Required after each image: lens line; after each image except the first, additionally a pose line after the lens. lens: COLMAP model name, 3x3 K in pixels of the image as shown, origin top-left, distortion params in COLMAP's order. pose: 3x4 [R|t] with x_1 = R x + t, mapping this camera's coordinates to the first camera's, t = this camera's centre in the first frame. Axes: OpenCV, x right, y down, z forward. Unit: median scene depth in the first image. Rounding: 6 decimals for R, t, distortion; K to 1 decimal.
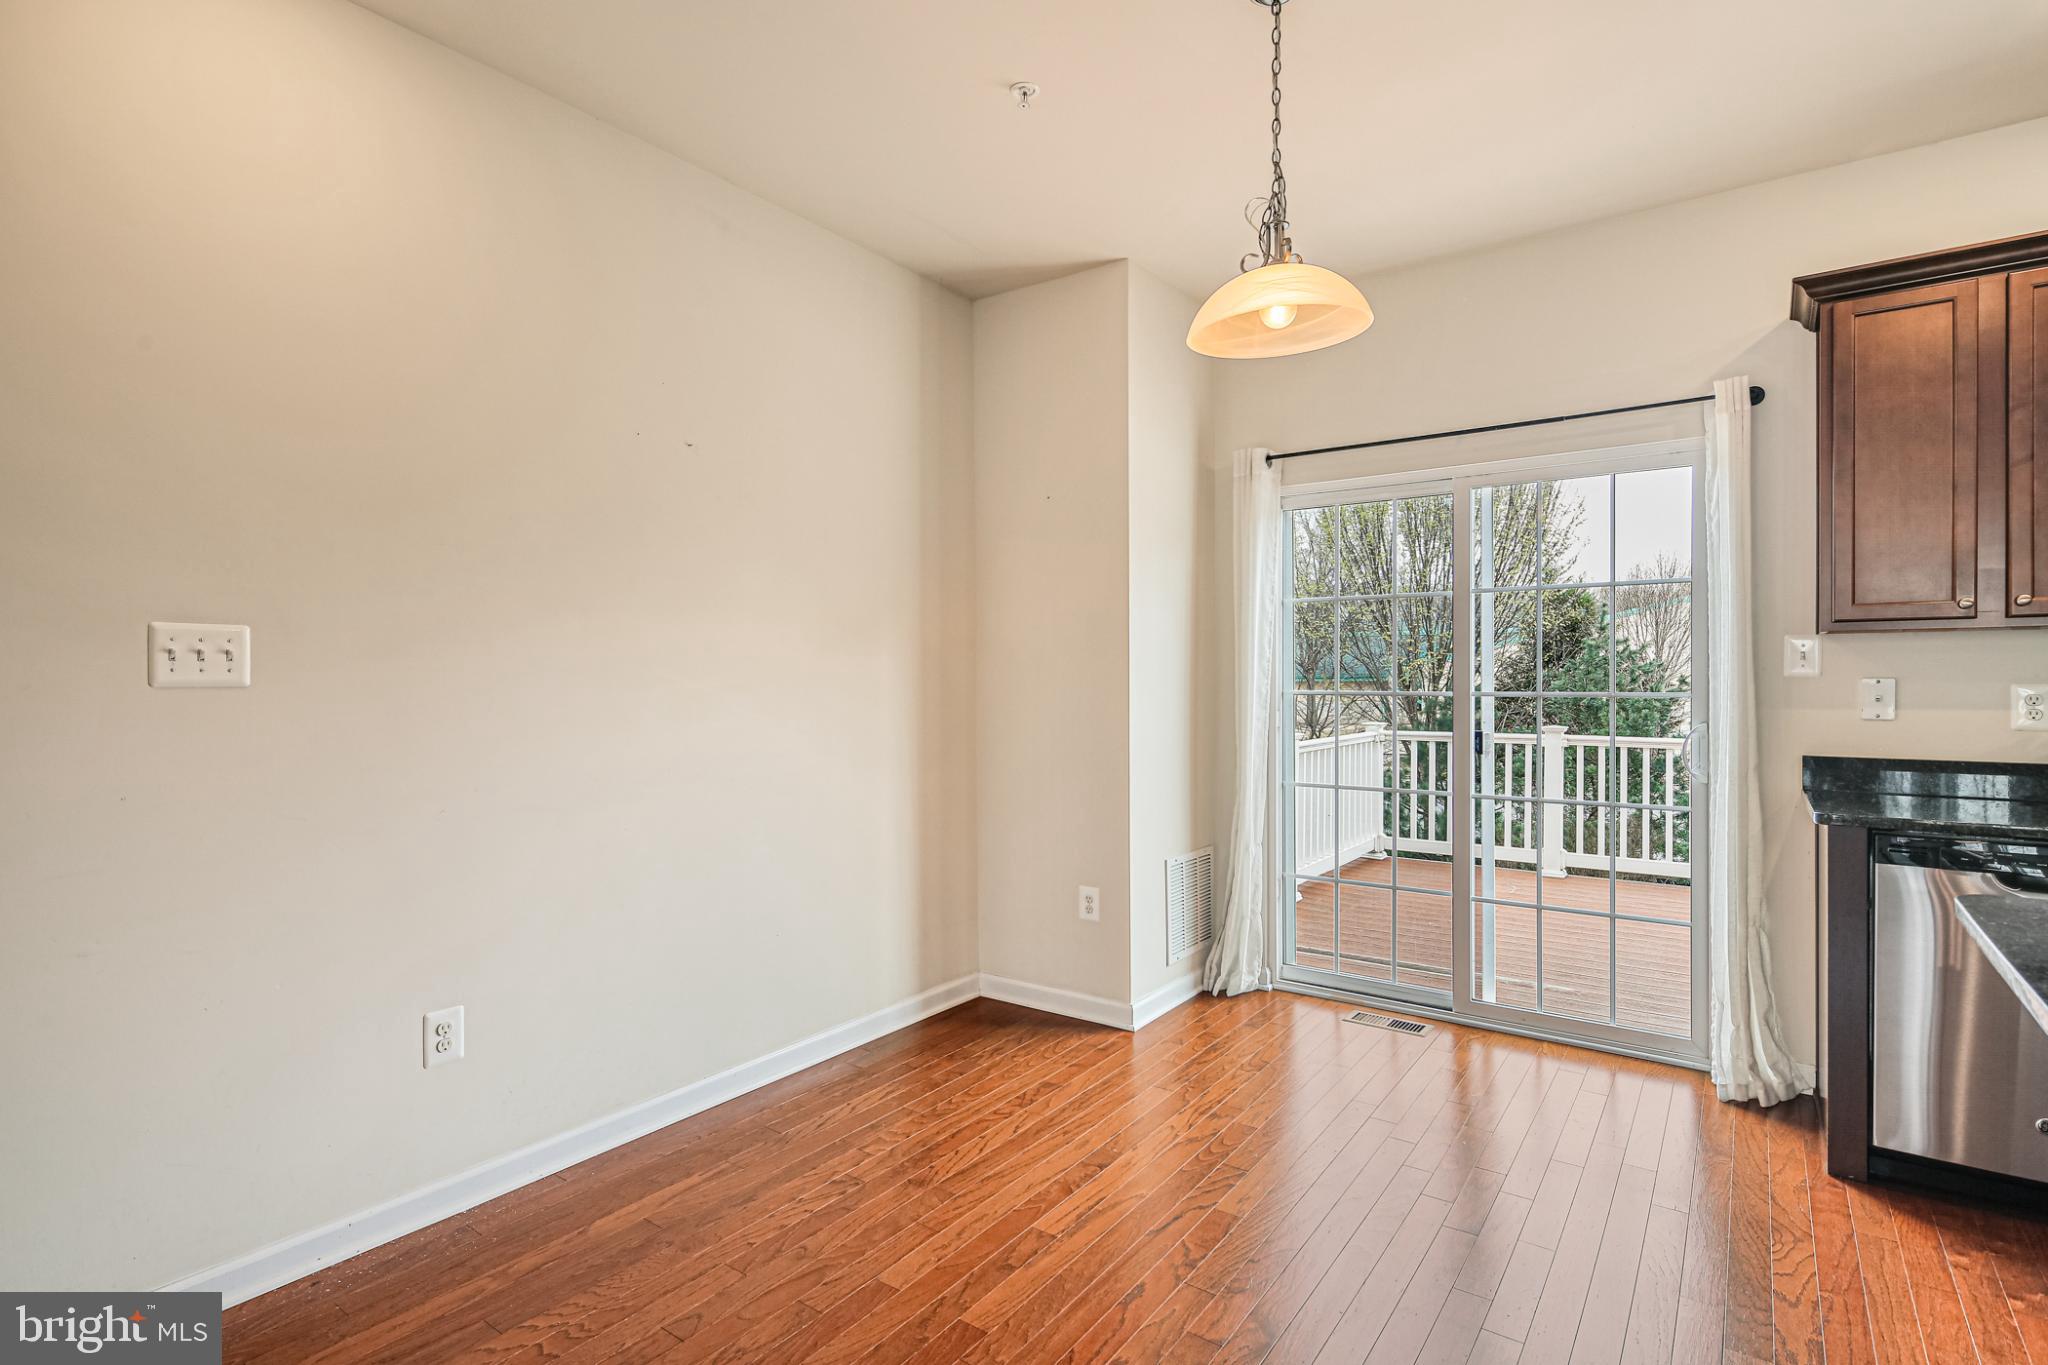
lens RADIAL K [[1005.4, 0, 1002.4], [0, 1005.4, 684.6], [0, 0, 1]] dist [0.005598, -0.004850]
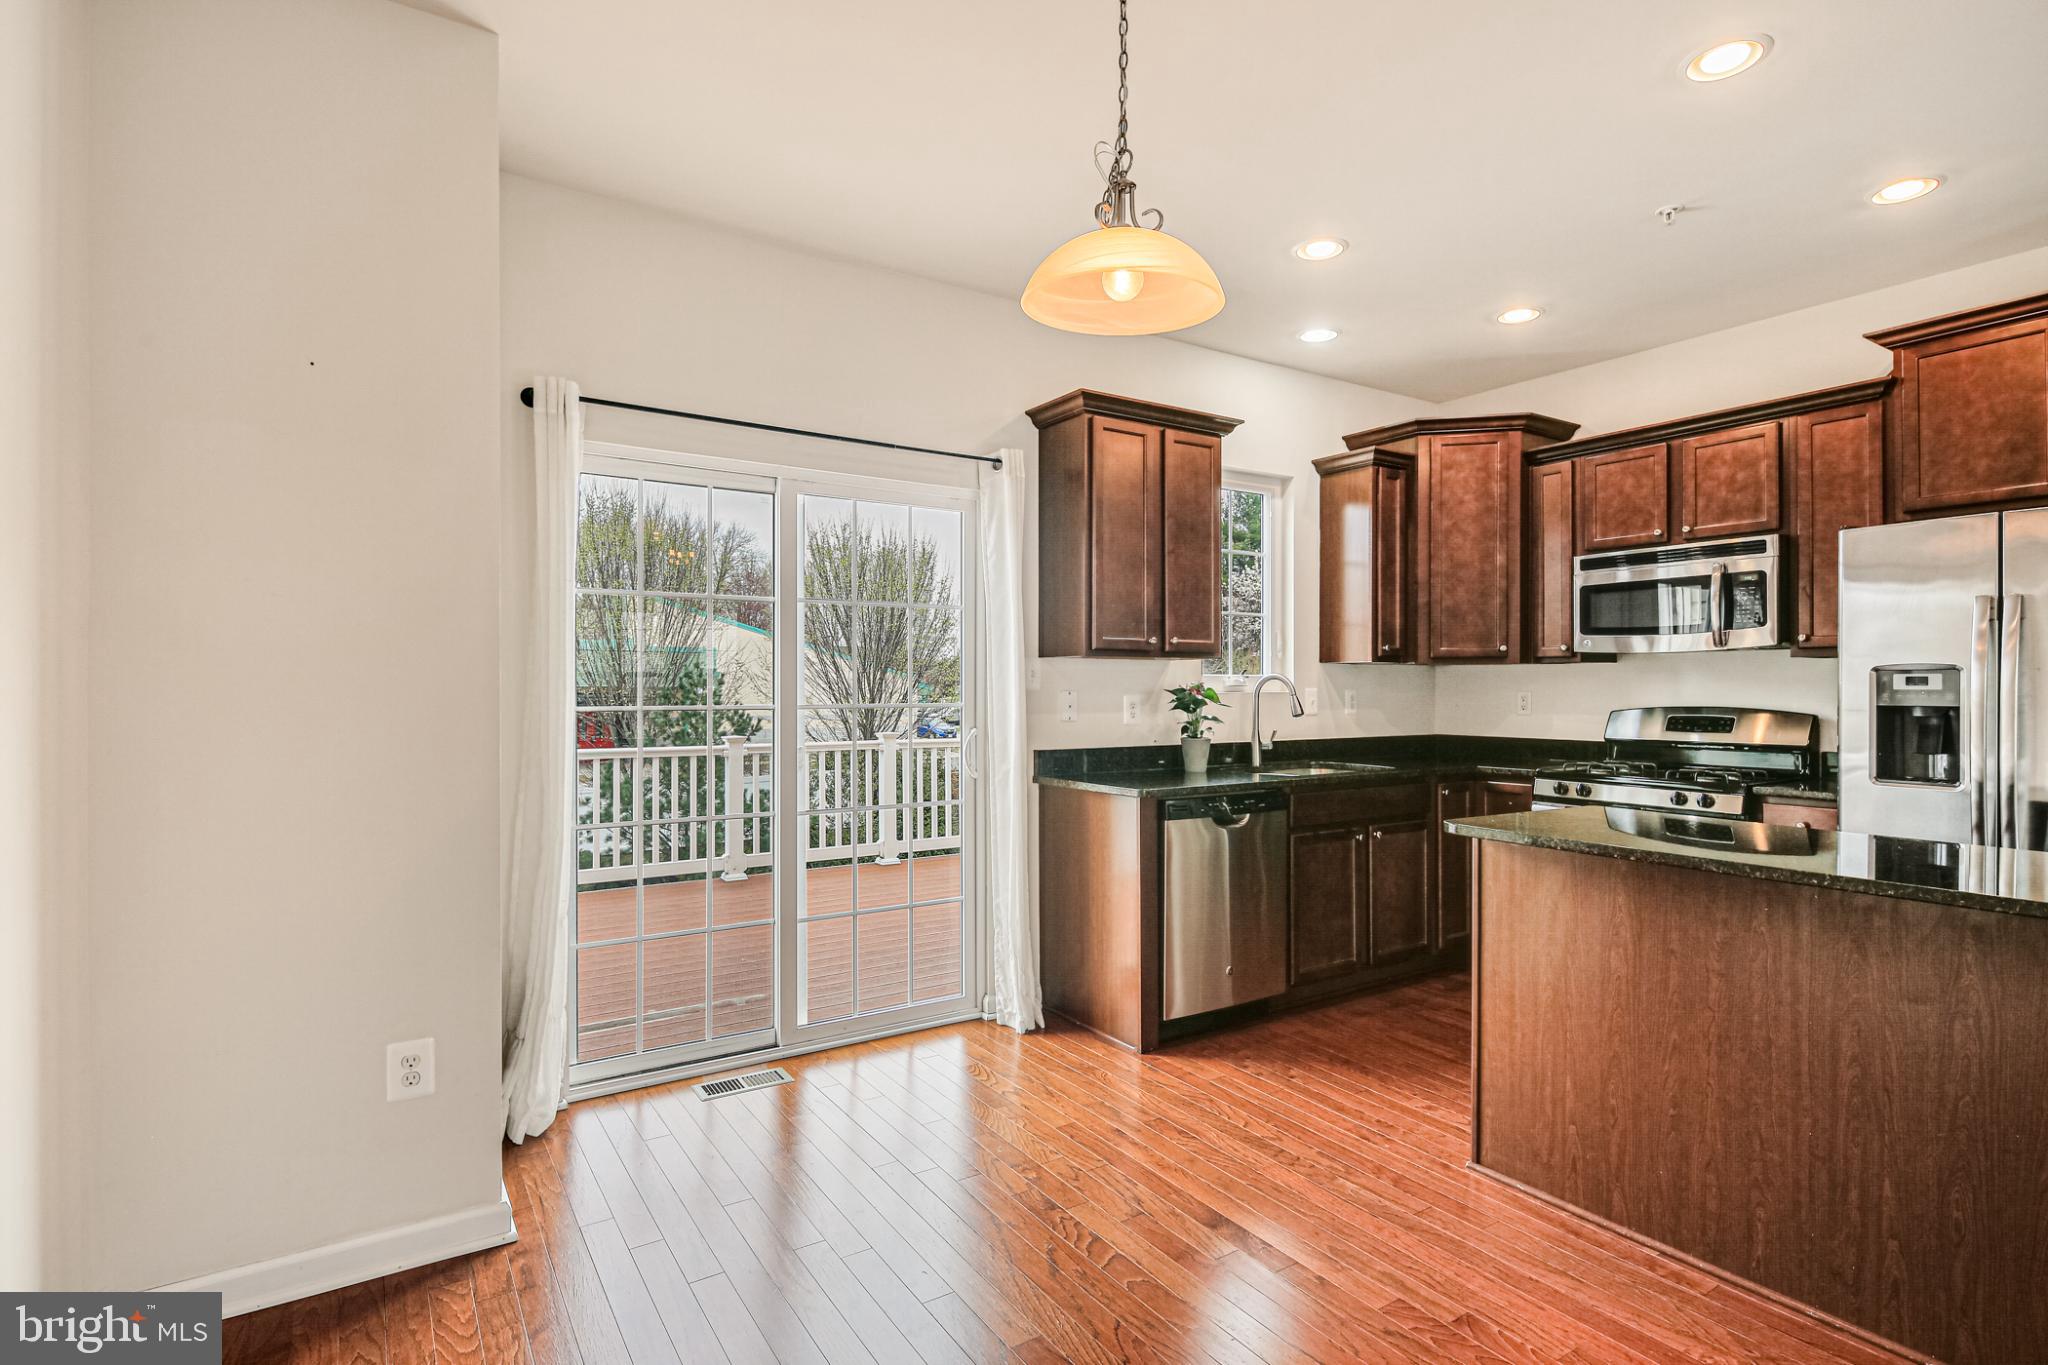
lens RADIAL K [[1005.4, 0, 1018.5], [0, 1005.4, 687.6], [0, 0, 1]] dist [0.005598, -0.004850]
pose [[0.343791, 0.005364, 0.939031, -0.375166], [0.004714, 0.999961, -0.007438, -0.001240], [-0.939034, 0.006984, 0.343752, 0.489960]]
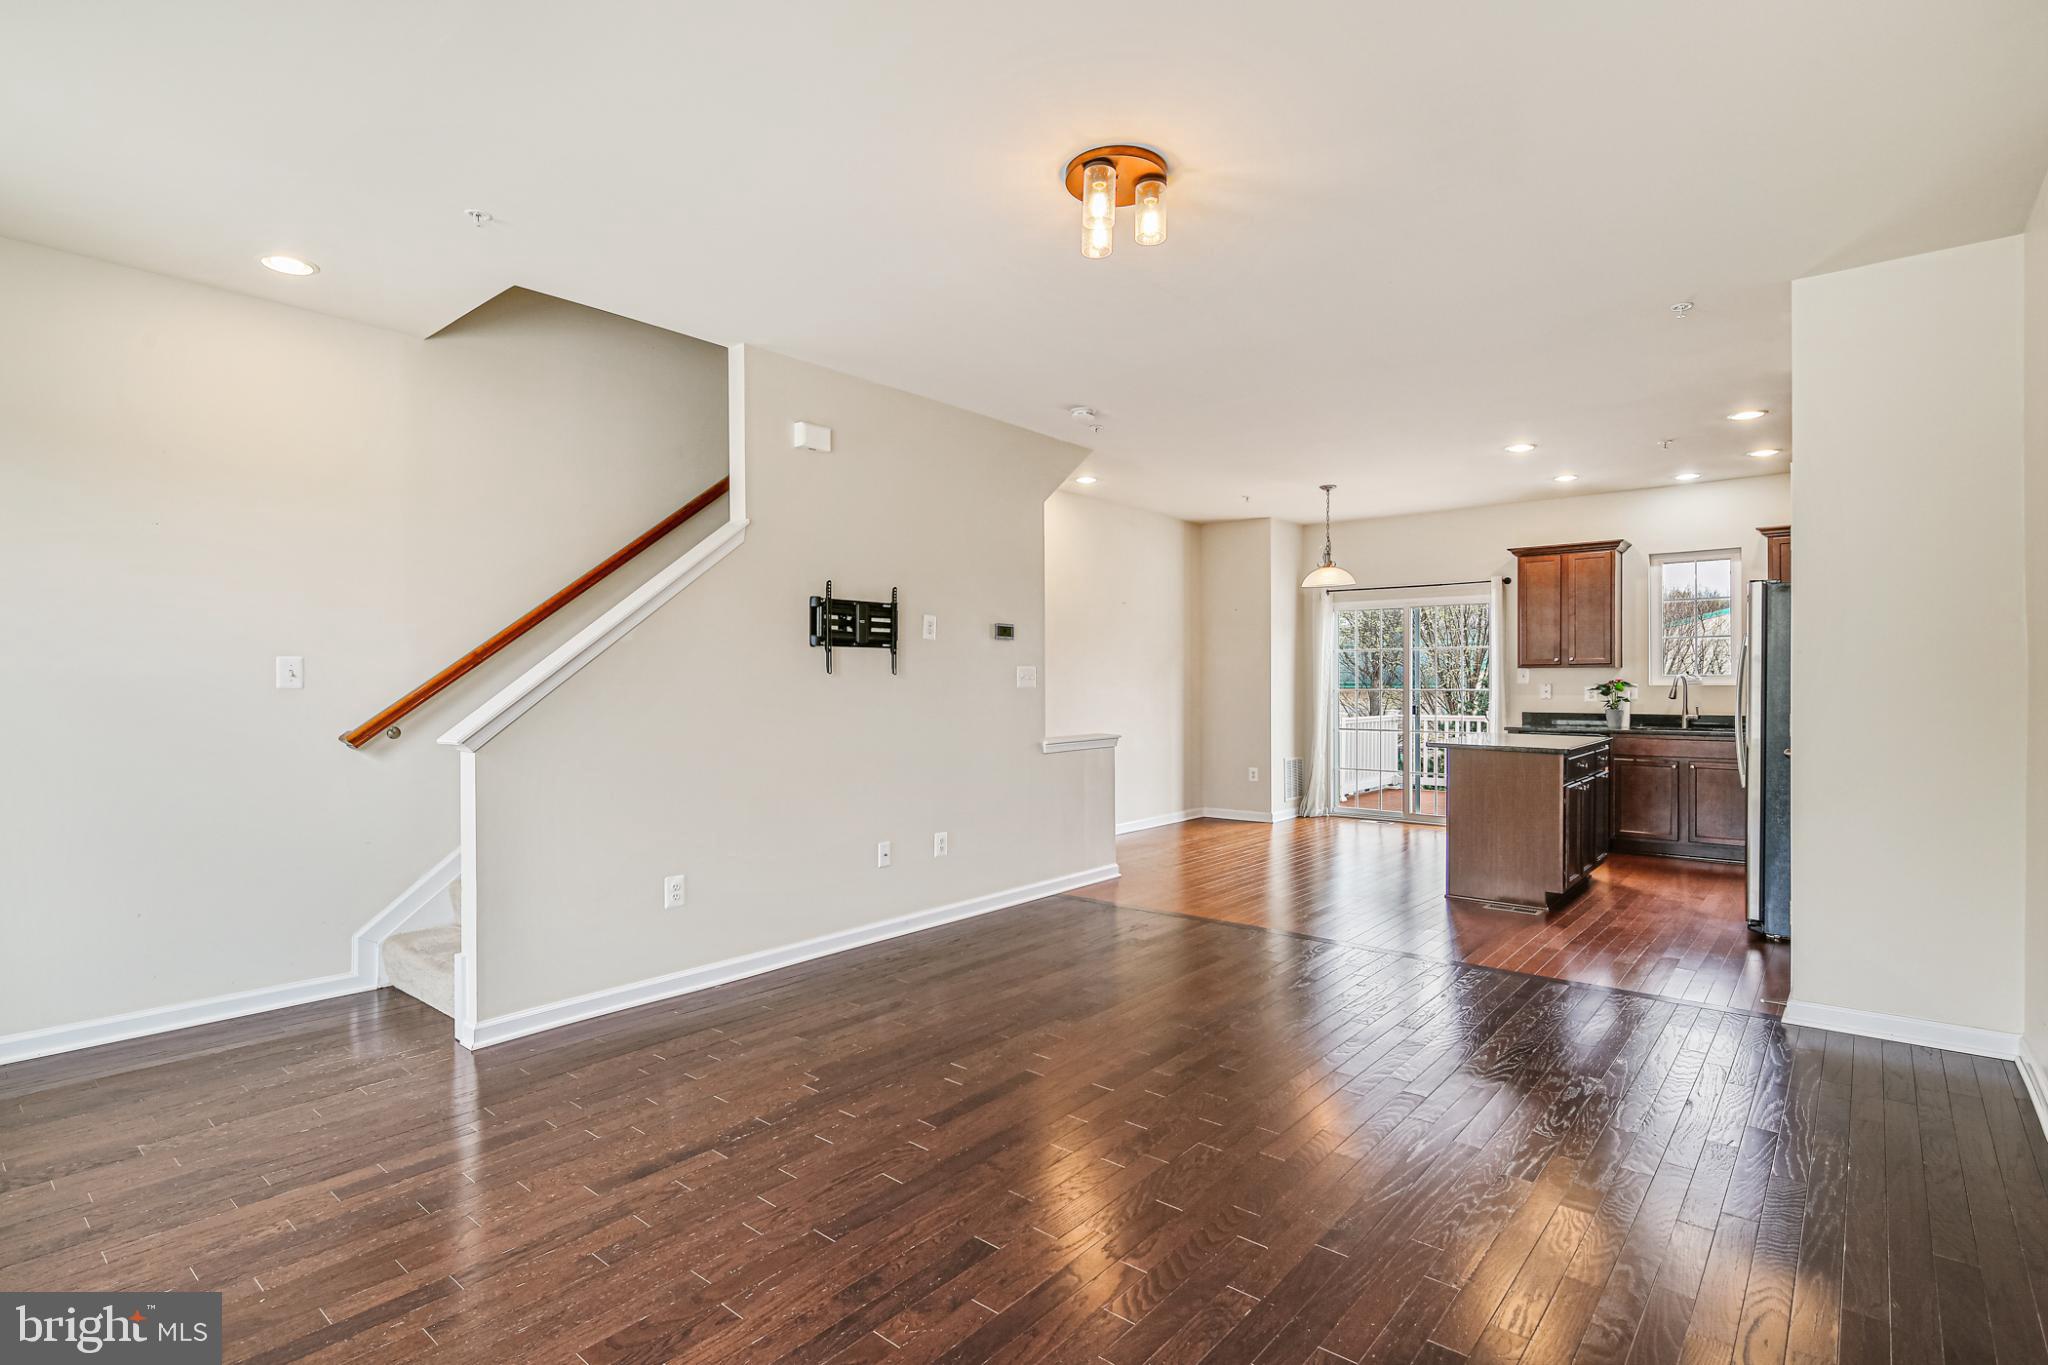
lens RADIAL K [[1005.4, 0, 1030.2], [0, 1005.4, 689.6], [0, 0, 1]] dist [0.005598, -0.004850]
pose [[0.999338, 0.000943, -0.036368, -0.387564], [-0.000877, 0.999998, 0.001836, 0.004081], [0.036370, -0.001802, 0.999337, -1.543389]]
